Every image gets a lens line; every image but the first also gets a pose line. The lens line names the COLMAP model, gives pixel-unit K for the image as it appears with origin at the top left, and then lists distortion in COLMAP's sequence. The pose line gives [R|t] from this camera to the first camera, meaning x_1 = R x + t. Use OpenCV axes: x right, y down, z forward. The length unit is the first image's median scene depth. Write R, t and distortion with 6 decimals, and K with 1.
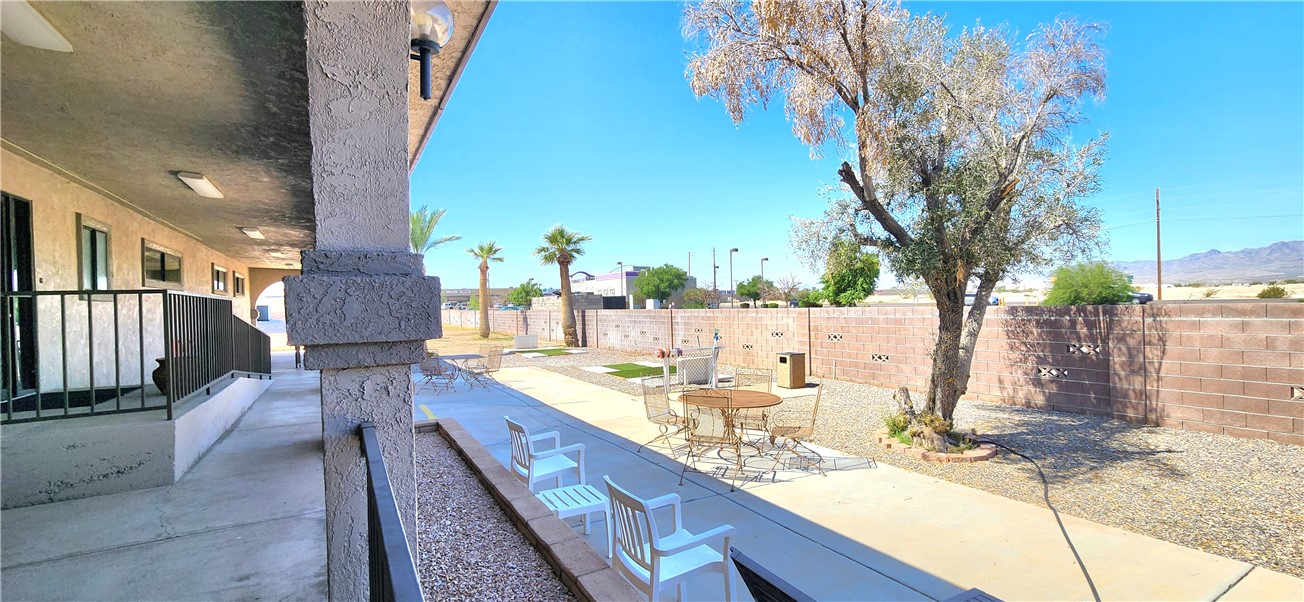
lens RADIAL K [[534.2, 0, 655.4], [0, 534.2, 304.6], [0, 0, 1]] dist [-0.001897, 0.000006]
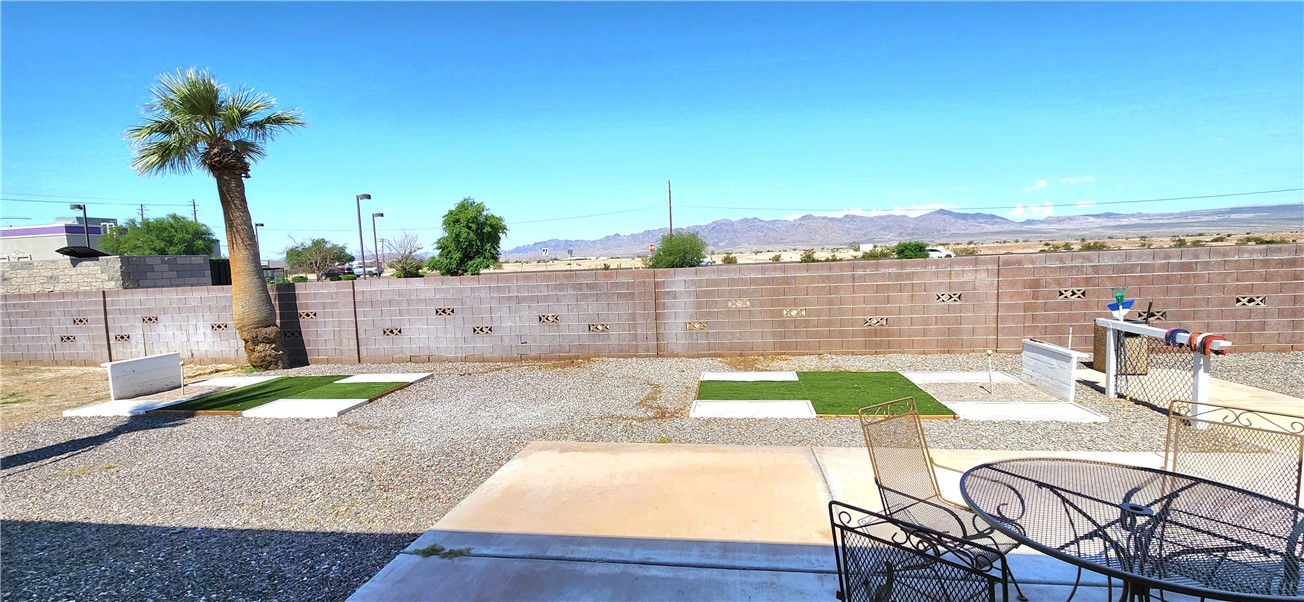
lens RADIAL K [[534.2, 0, 655.4], [0, 534.2, 304.6], [0, 0, 1]] dist [-0.001897, 0.000006]
pose [[0.634313, -0.065157, 0.770325, -0.947310], [0.026239, 0.997682, 0.062782, 0.025717], [-0.772631, -0.019611, 0.634553, 1.605987]]
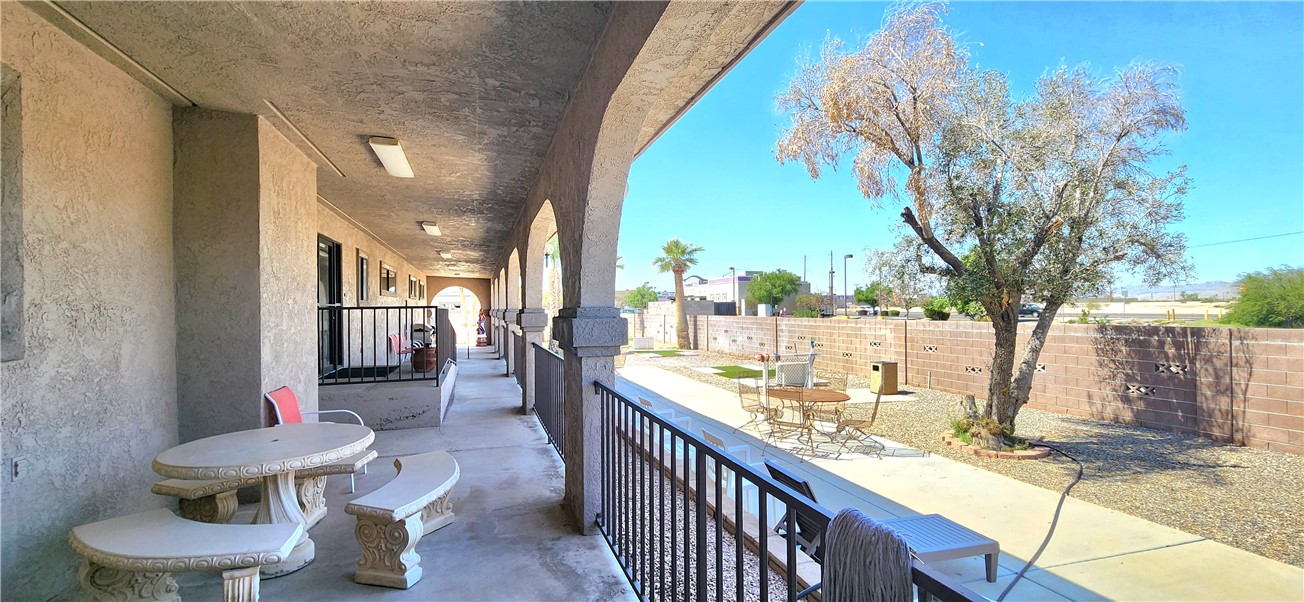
lens RADIAL K [[534.2, 0, 655.4], [0, 534.2, 304.6], [0, 0, 1]] dist [-0.001897, 0.000006]
pose [[0.977786, 0.016690, -0.208941, 0.036252], [-0.017833, 0.999835, -0.003588, -0.019994], [0.208846, 0.007234, 0.977922, -0.231808]]
